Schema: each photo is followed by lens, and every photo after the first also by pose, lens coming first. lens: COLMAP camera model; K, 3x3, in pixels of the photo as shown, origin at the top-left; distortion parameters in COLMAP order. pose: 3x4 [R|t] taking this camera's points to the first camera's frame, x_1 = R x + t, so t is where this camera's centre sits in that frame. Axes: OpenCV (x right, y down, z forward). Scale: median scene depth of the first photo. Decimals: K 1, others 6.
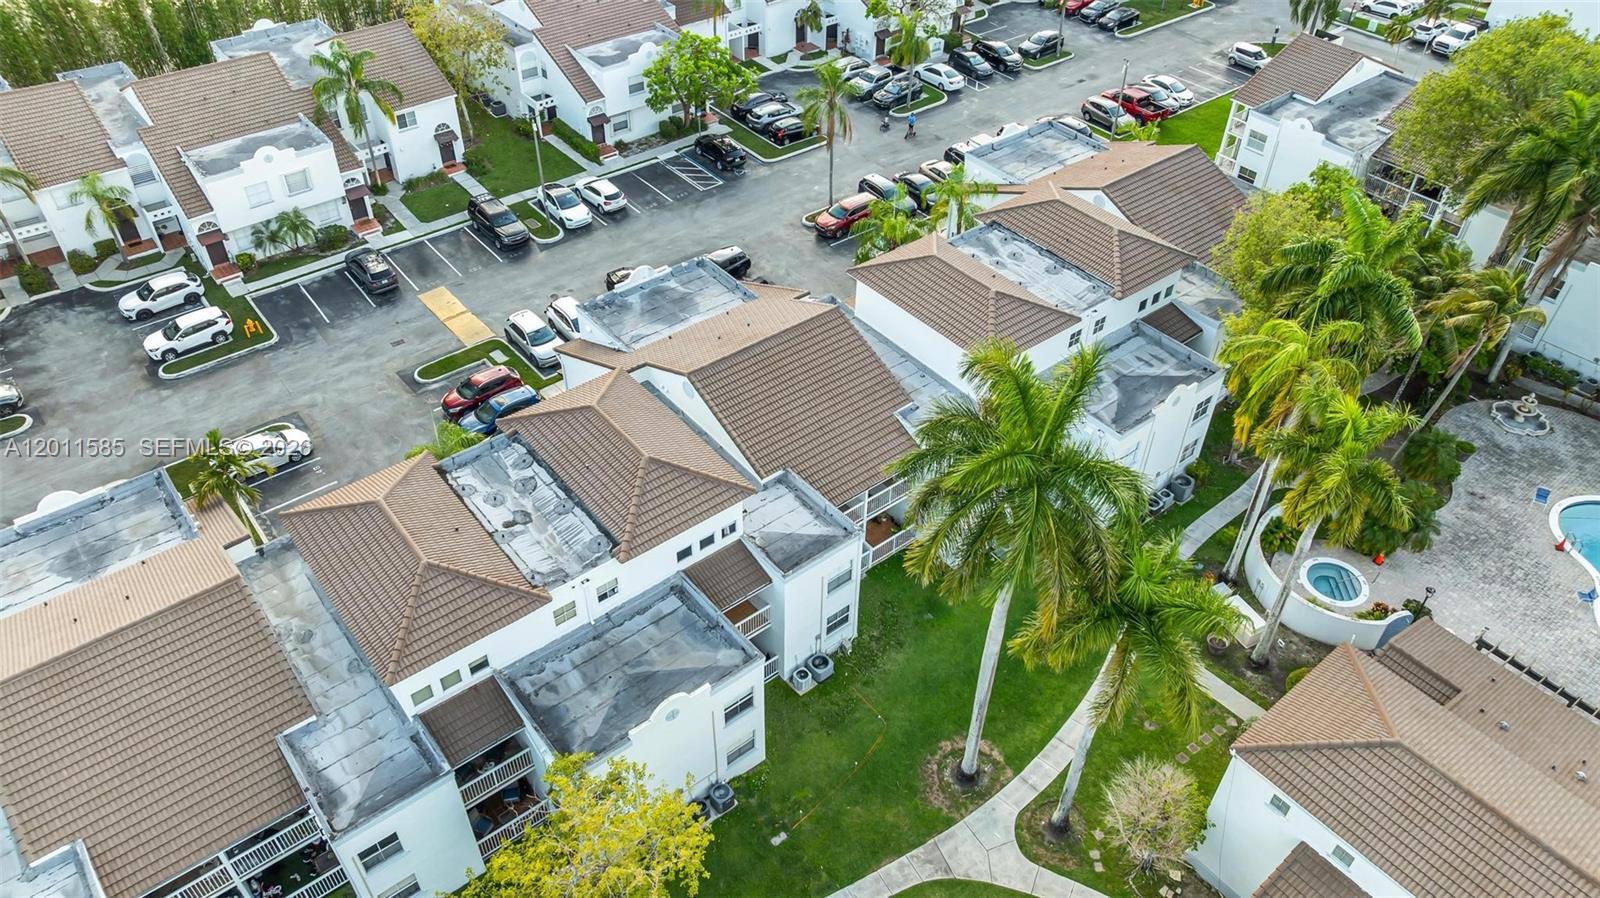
lens RADIAL K [[1124.8, 0, 796.0], [0, 1124.8, 448.2], [0, 0, 1]] dist [-0.046619, 0.043515]
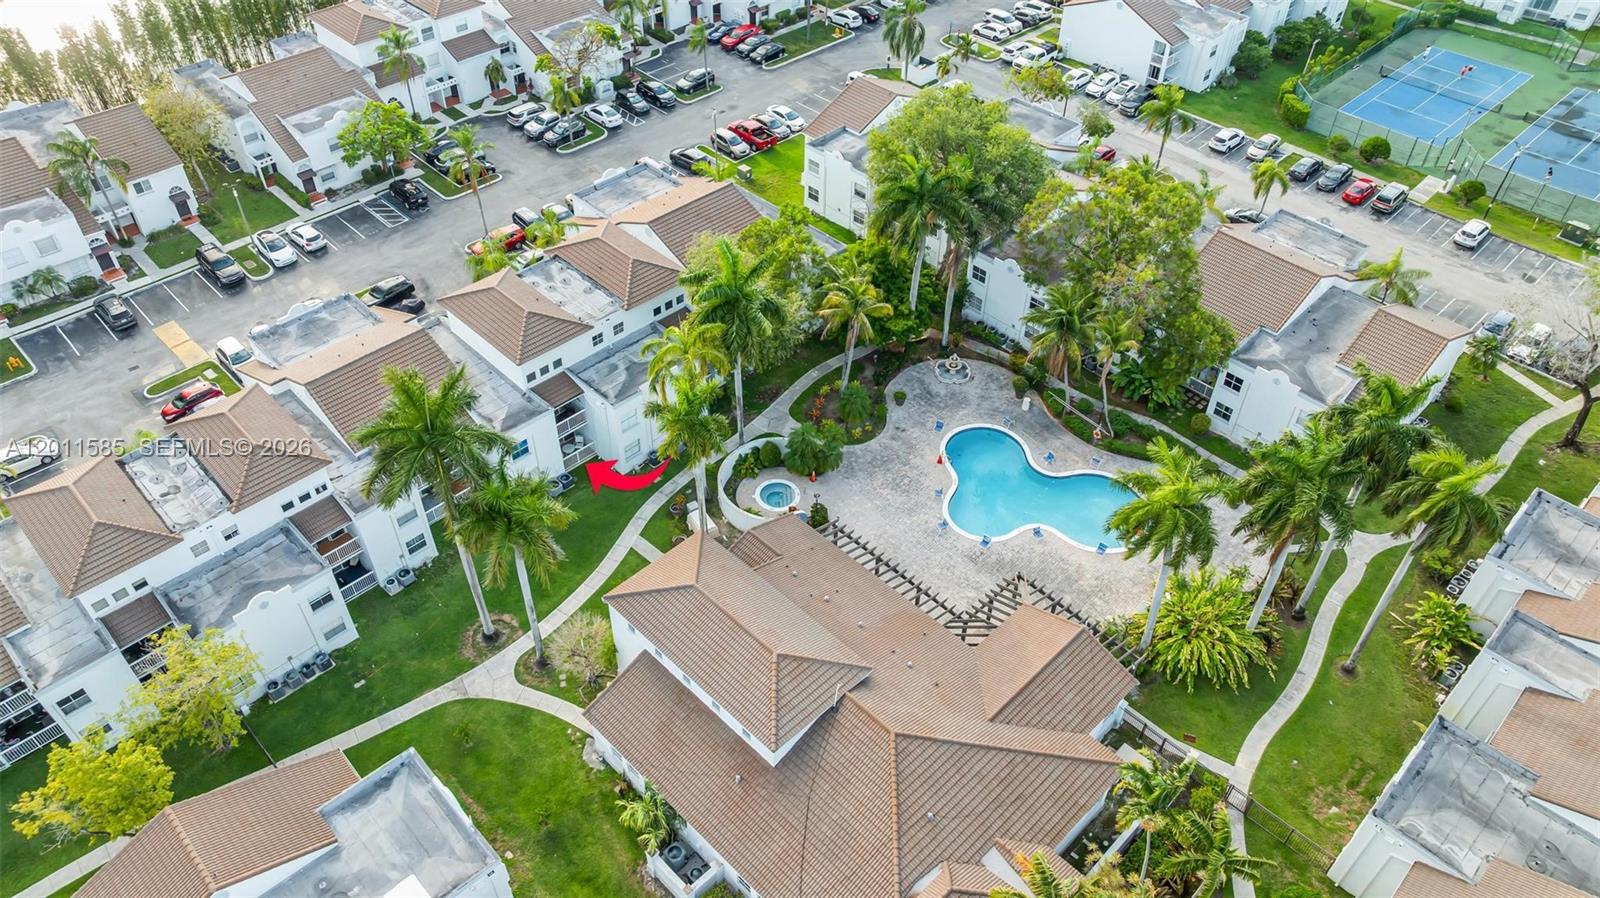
lens RADIAL K [[1124.8, 0, 797.4], [0, 1124.8, 445.9], [0, 0, 1]] dist [-0.046619, 0.043515]
pose [[0.994322, -0.070026, 0.080121, 0.323978], [0.067417, 0.997117, 0.034824, 0.004297], [-0.082328, -0.029225, 0.996177, -0.387831]]
